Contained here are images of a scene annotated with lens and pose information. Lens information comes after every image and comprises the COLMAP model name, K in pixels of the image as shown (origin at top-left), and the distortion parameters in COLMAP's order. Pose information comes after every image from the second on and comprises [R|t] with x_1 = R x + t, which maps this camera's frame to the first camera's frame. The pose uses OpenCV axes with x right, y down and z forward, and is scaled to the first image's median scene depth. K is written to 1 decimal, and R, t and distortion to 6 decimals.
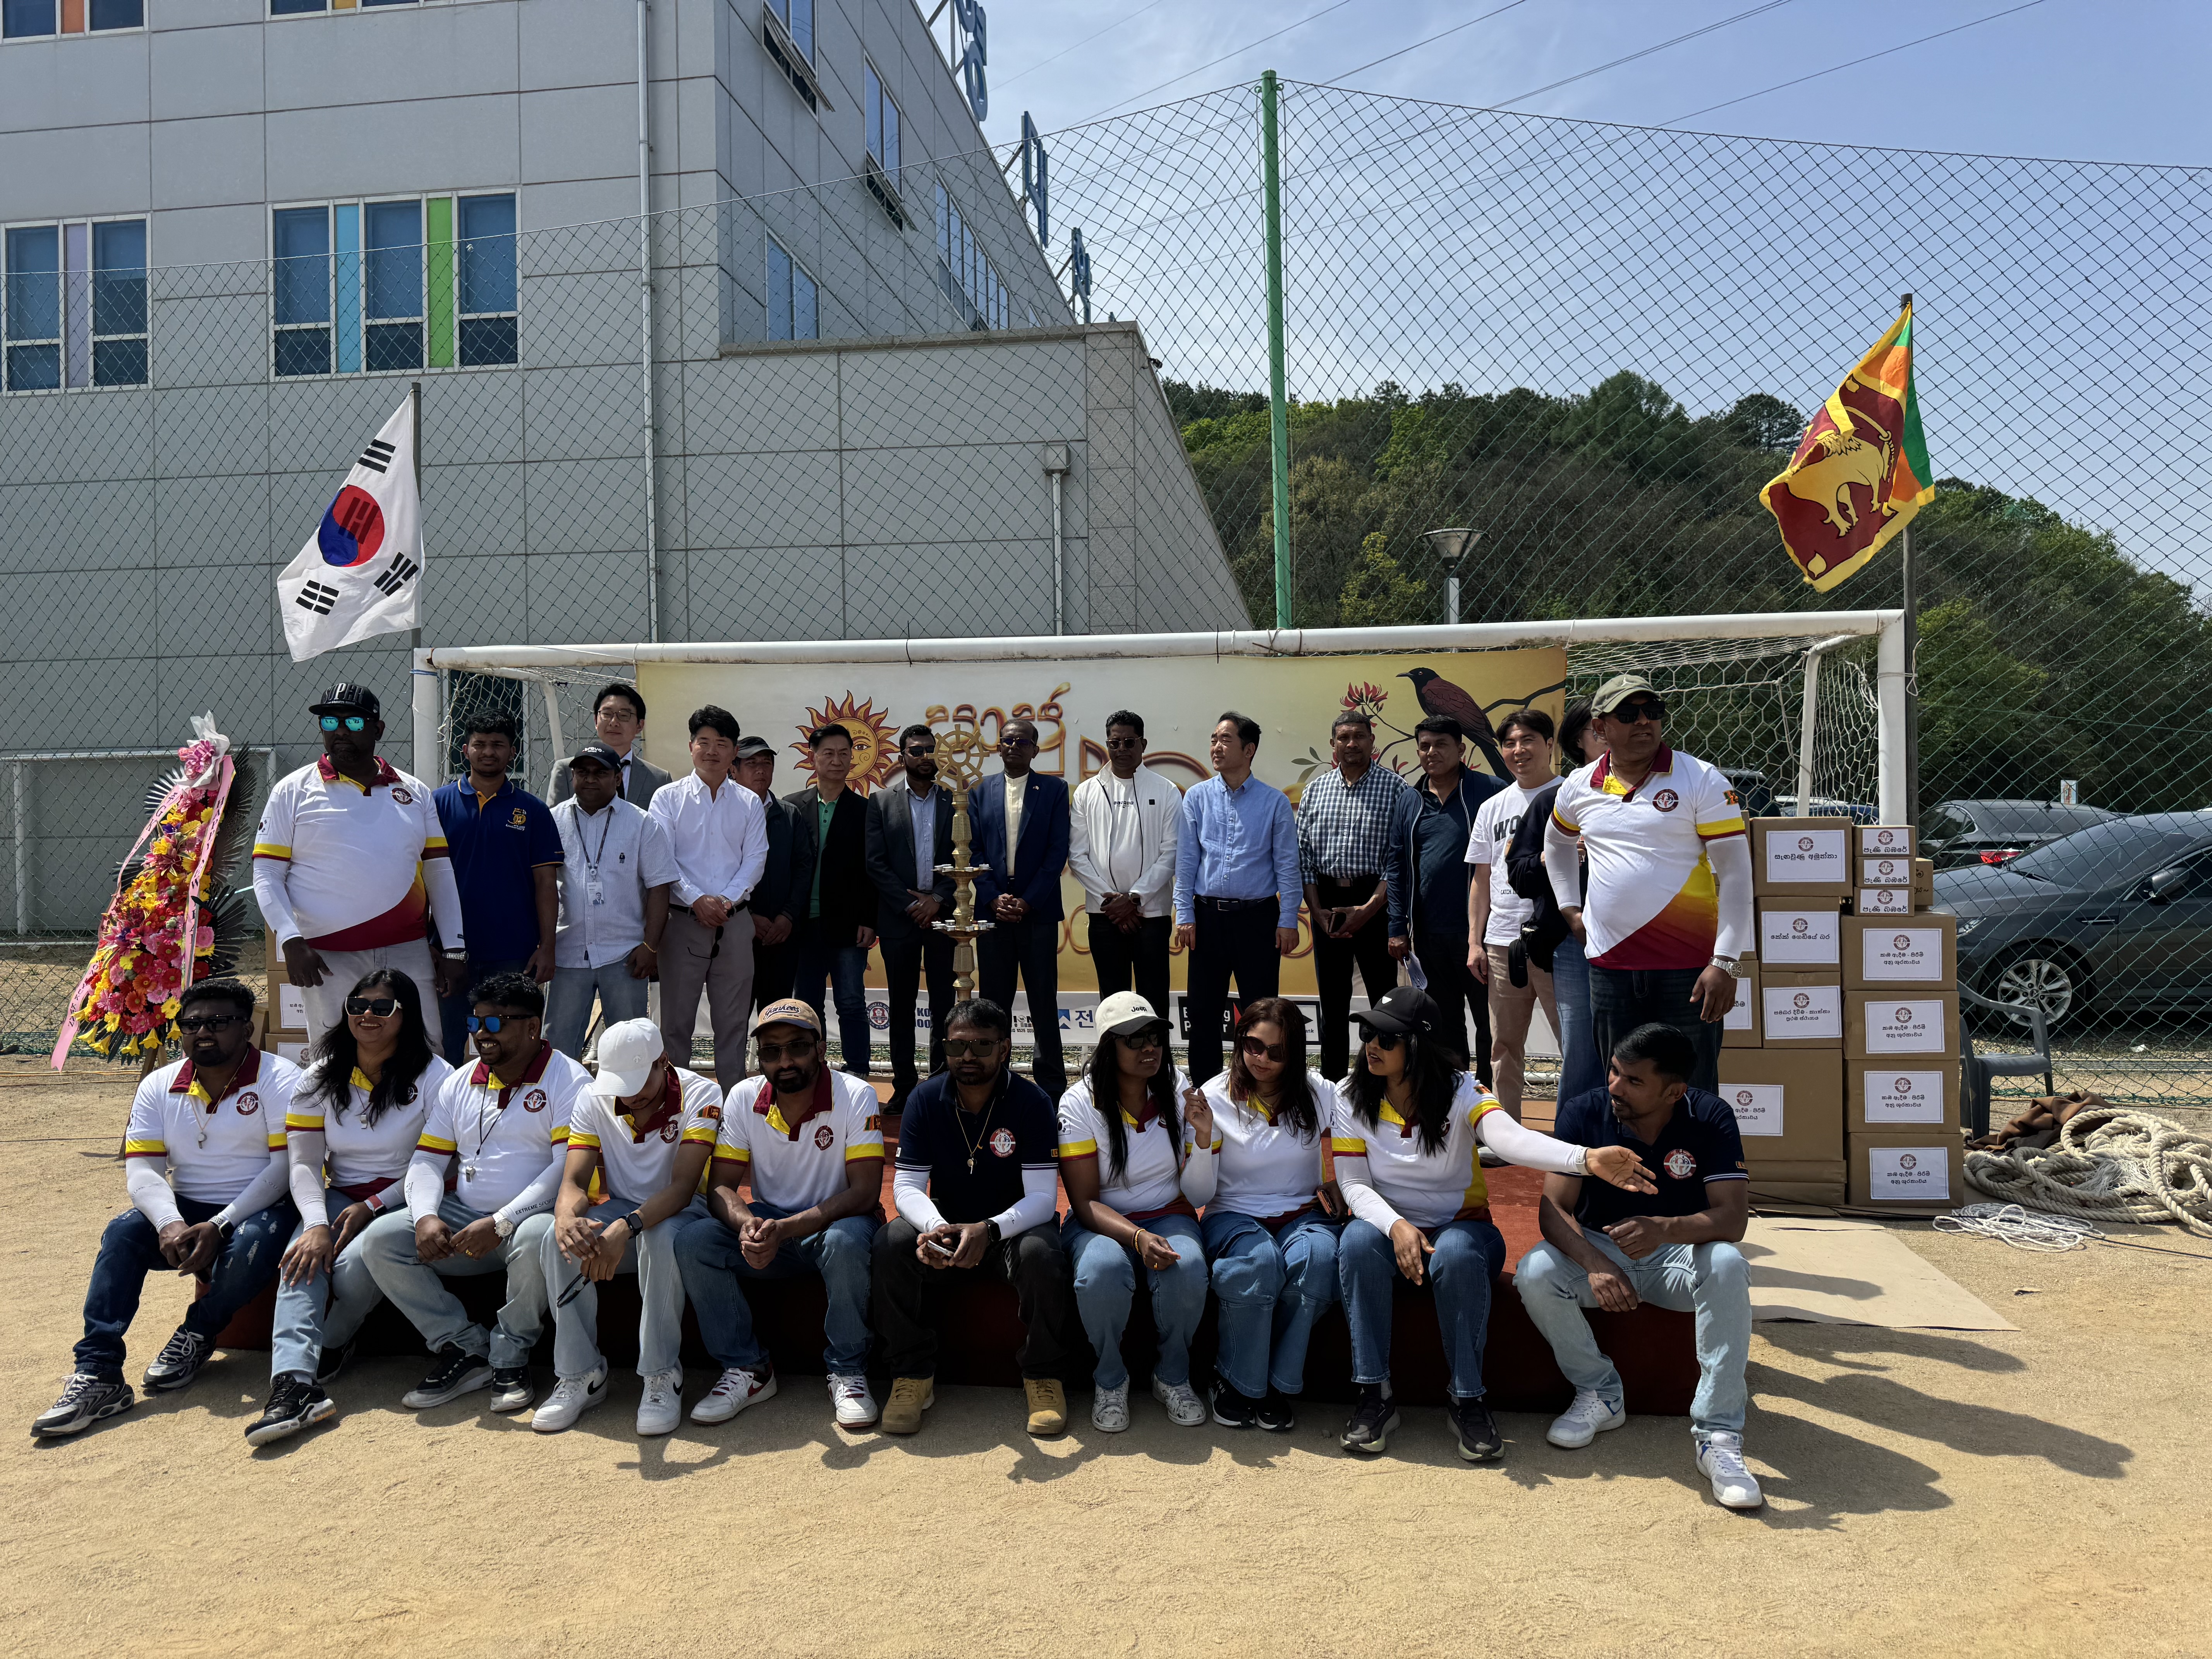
lens RADIAL K [[1573.3, 0, 1115.7], [0, 1573.3, 834.8], [0, 0, 1]] dist [0.021934, -0.015436]
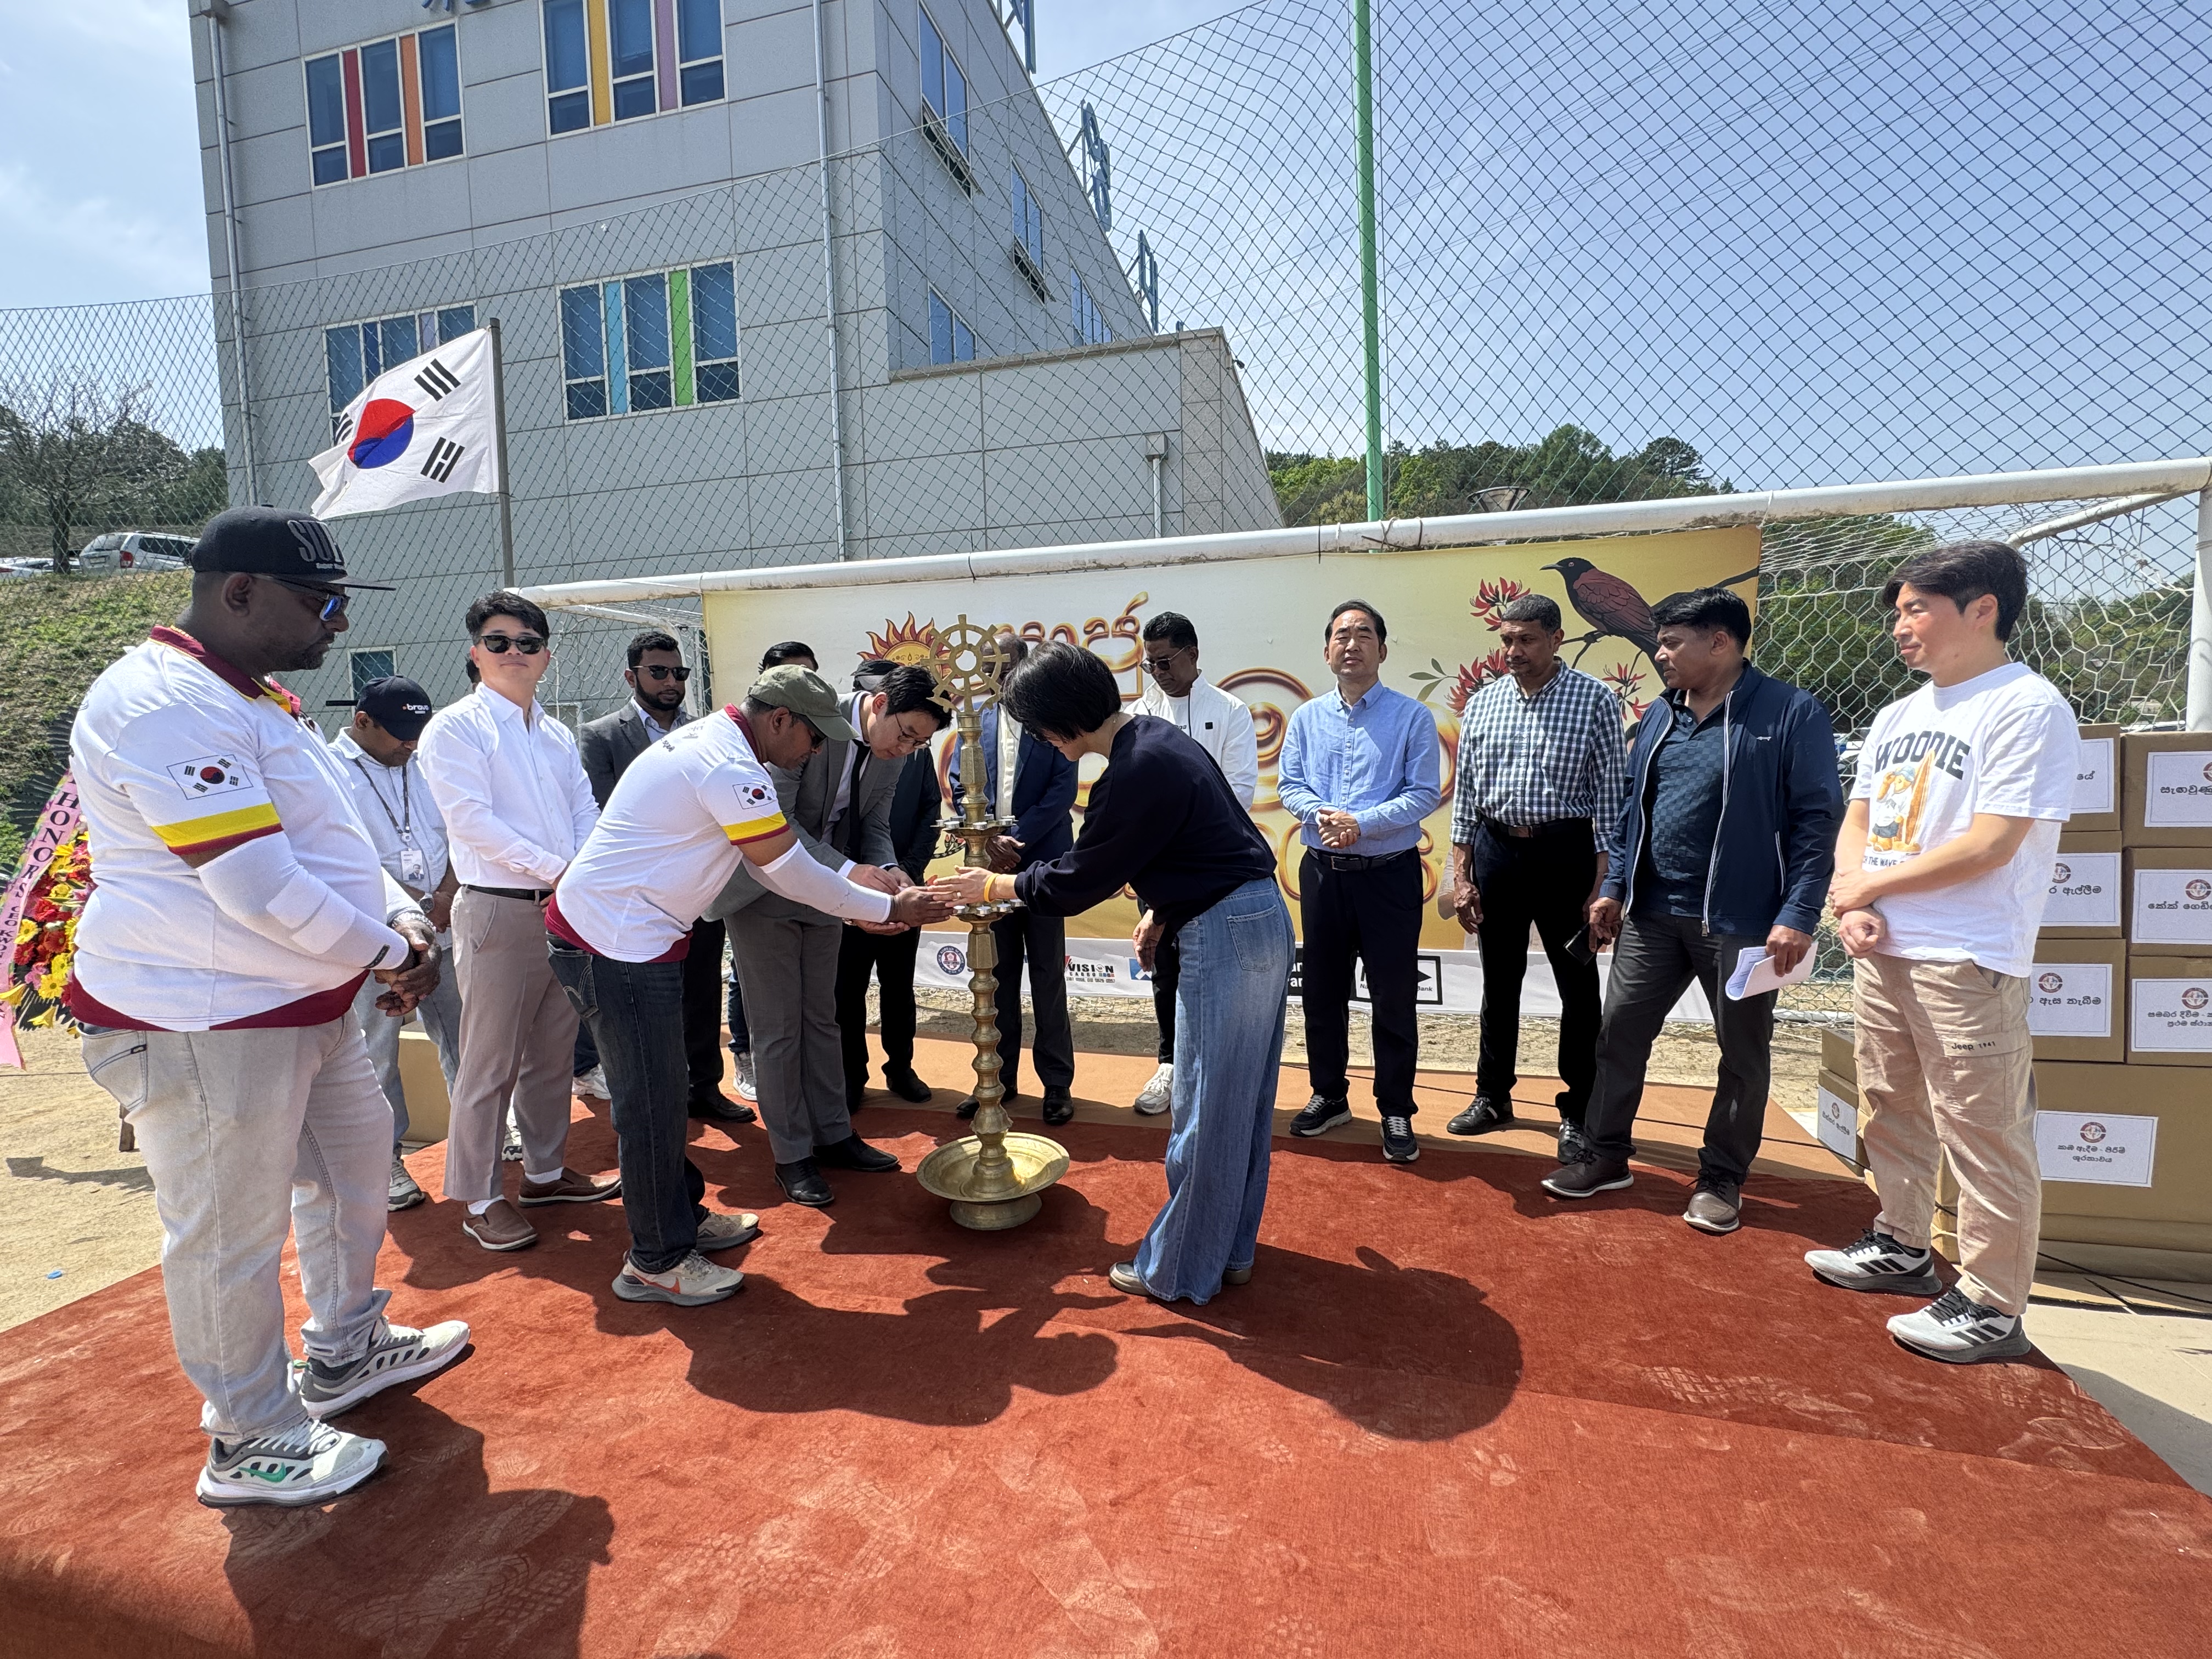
lens RADIAL K [[976.6, 0, 1111.8], [0, 976.6, 826.7], [0, 0, 1]] dist [-0.006183, 0.000189]
pose [[0.994706, -0.006423, -0.102558, 0.002982], [0.013904, 0.997279, 0.072398, -0.003180], [0.101814, -0.073440, 0.992089, 0.233737]]
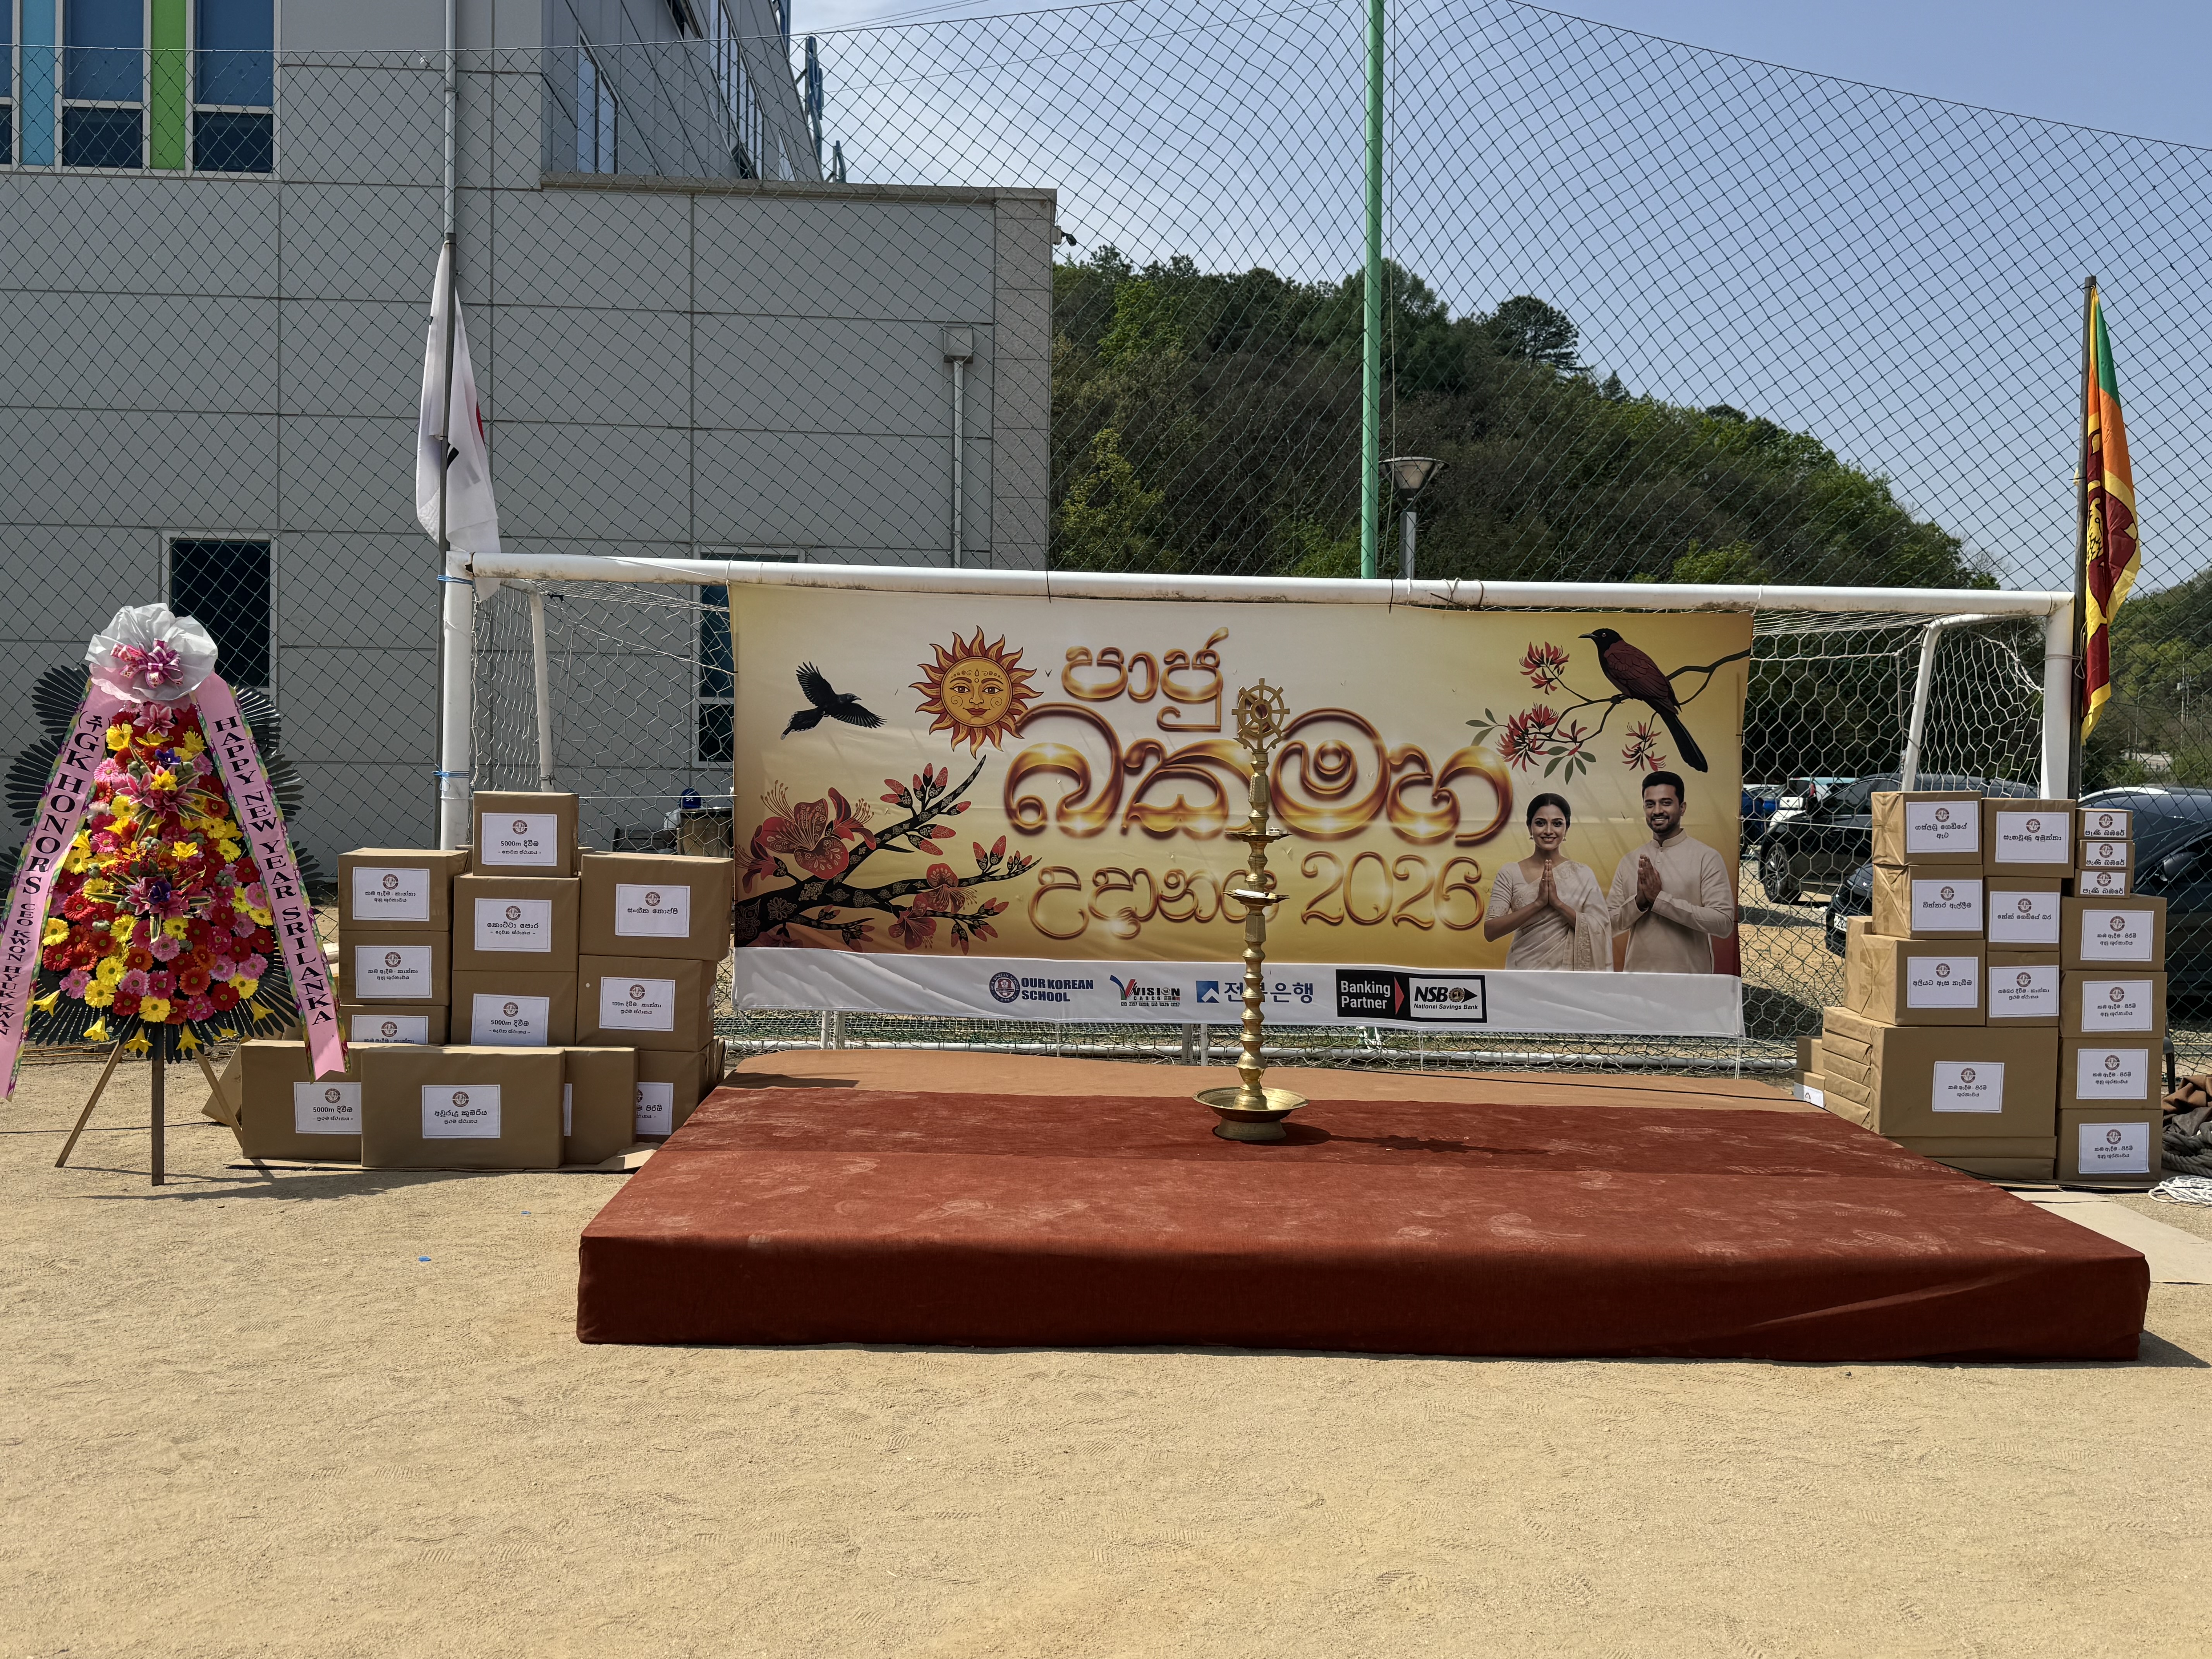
lens RADIAL K [[1910.0, 0, 1055.0], [0, 1910.0, 819.0], [0, 0, 1]] dist [0.114287, -0.133497]
pose [[0.981941, 0.024003, 0.187657, -0.181112], [-0.027748, 0.999464, 0.017358, -0.001169], [-0.187140, -0.022252, 0.982081, -0.048981]]
